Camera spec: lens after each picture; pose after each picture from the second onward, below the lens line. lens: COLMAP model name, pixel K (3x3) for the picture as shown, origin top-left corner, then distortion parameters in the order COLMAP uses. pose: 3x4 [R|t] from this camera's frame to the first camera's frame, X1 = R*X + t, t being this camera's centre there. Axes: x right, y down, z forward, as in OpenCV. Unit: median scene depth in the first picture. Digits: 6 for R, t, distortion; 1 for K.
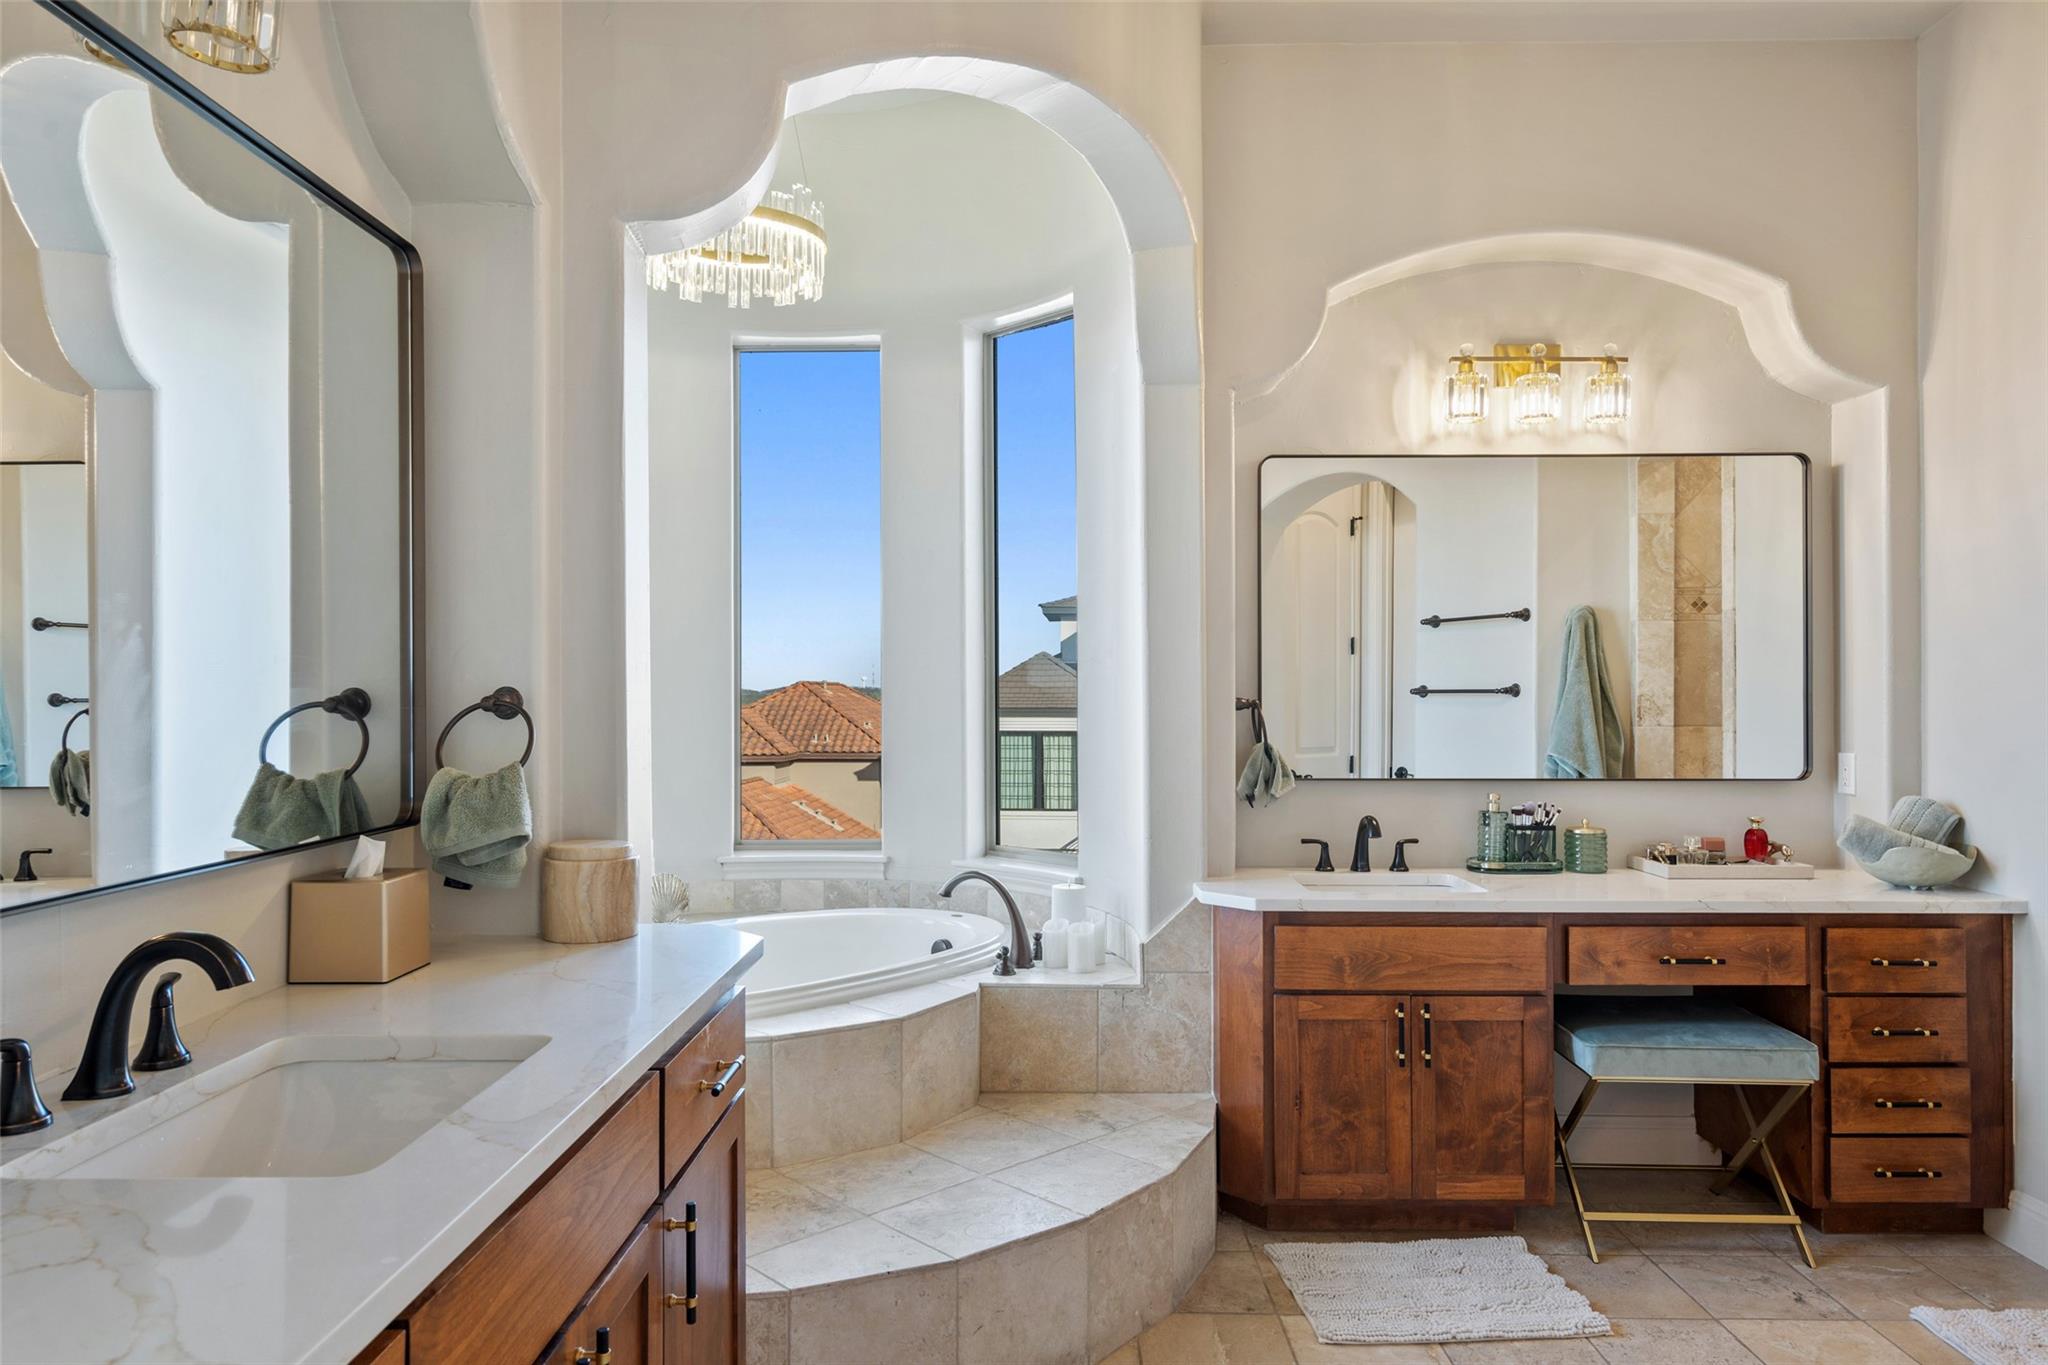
lens RADIAL K [[1283.3, 0, 1024.0], [0, 1283.3, 682.5], [0, 0, 1]] dist [0.003734, -0.000083]
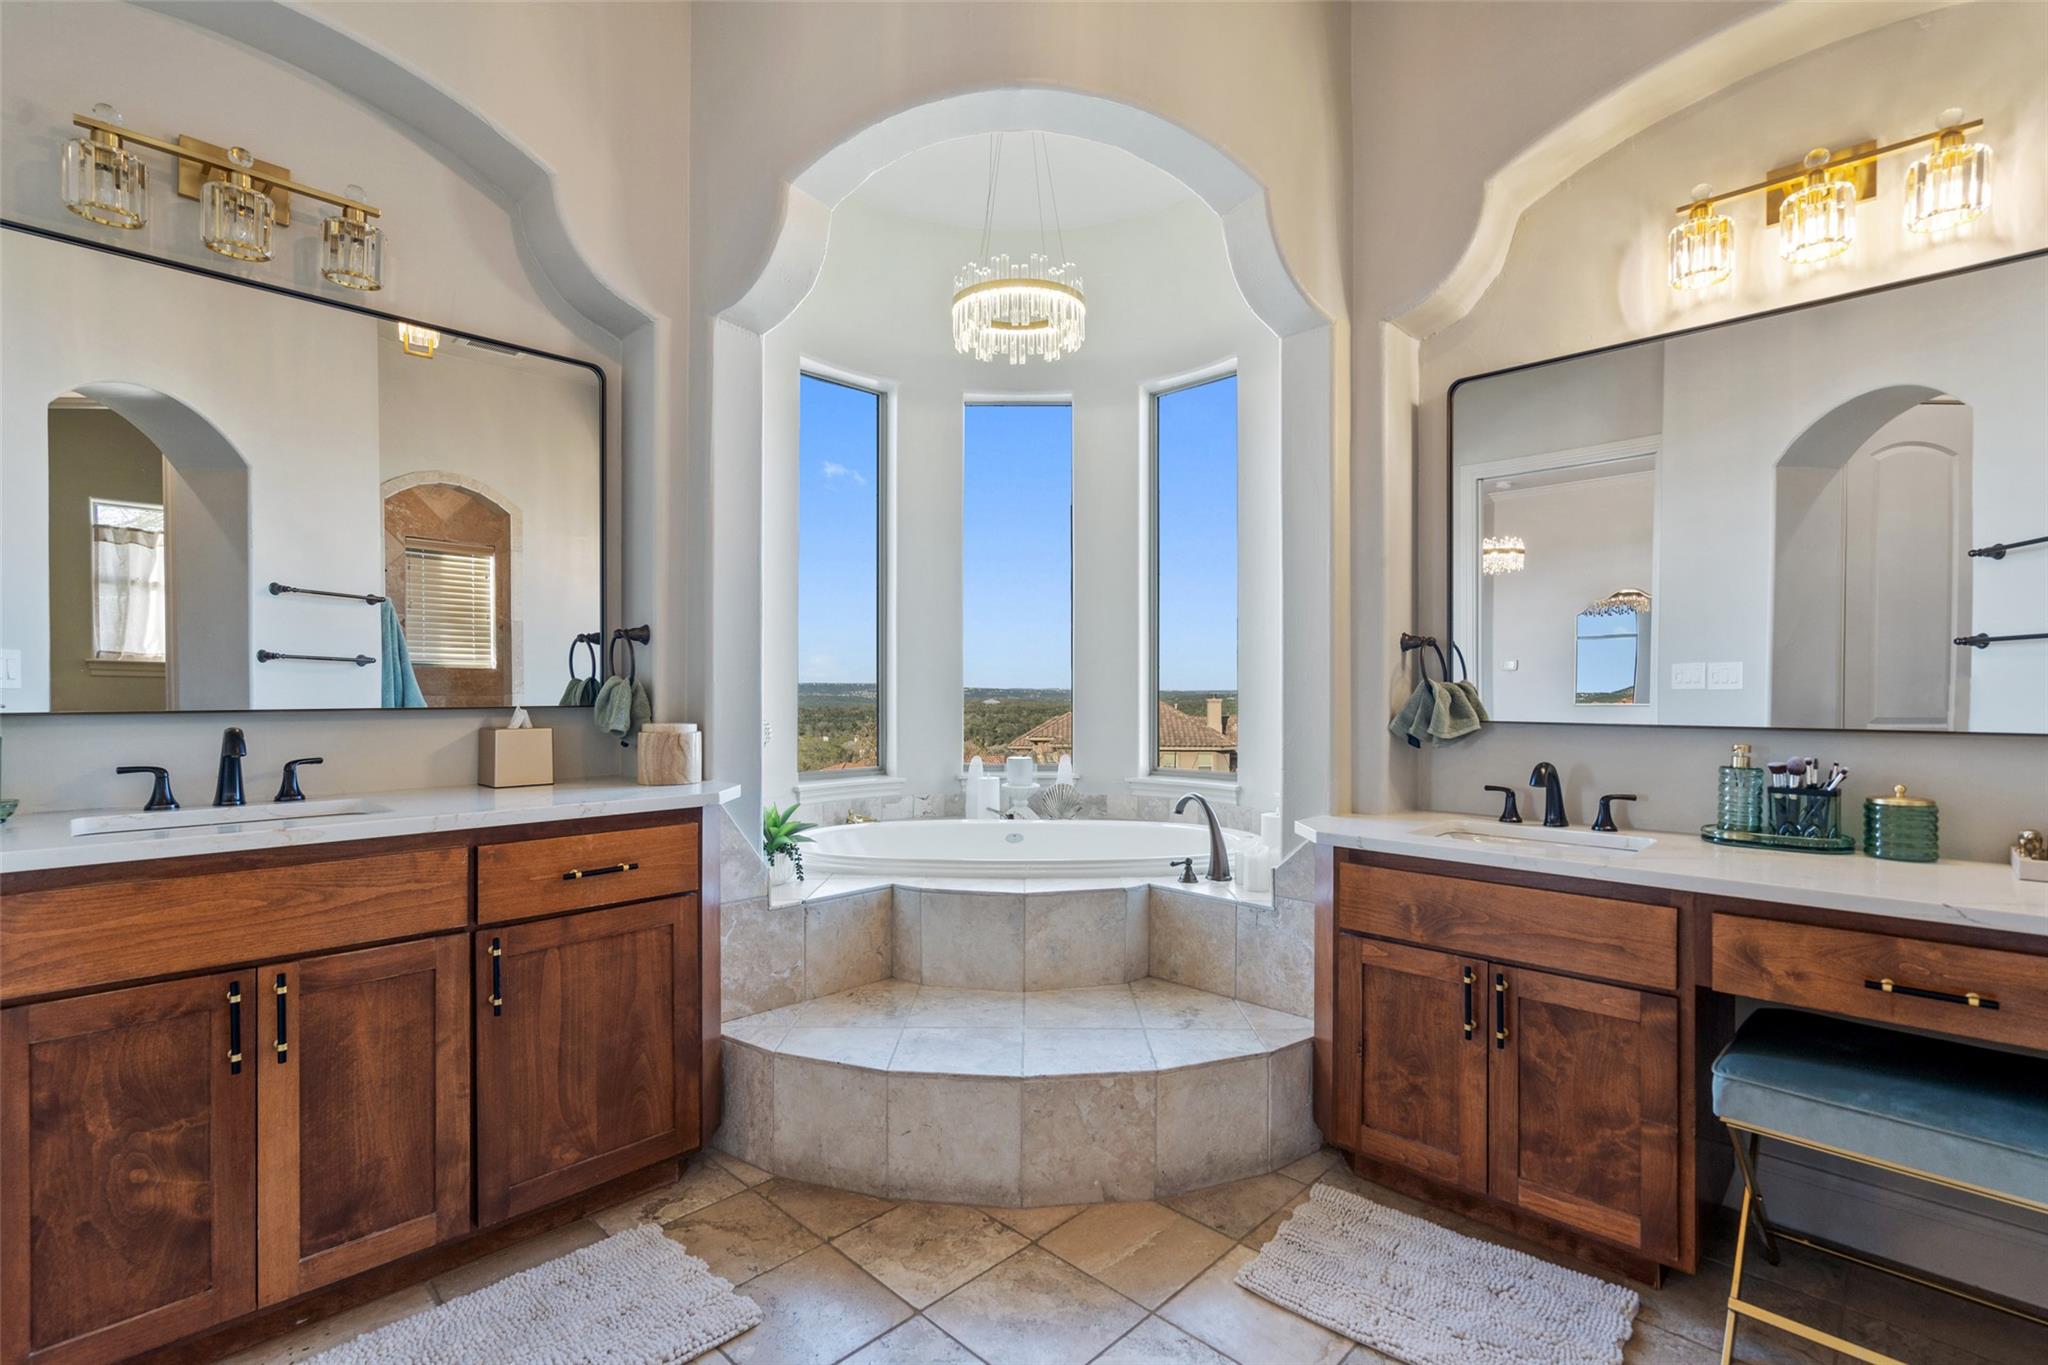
lens RADIAL K [[930.7, 0, 1028.3], [0, 930.7, 686.7], [0, 0, 1]] dist [0.000435, -0.000122]
pose [[0.724630, -0.000990, -0.689138, 0.509968], [0.006023, 0.999970, 0.004898, 0.052447], [0.689112, -0.007700, 0.724614, 0.329276]]
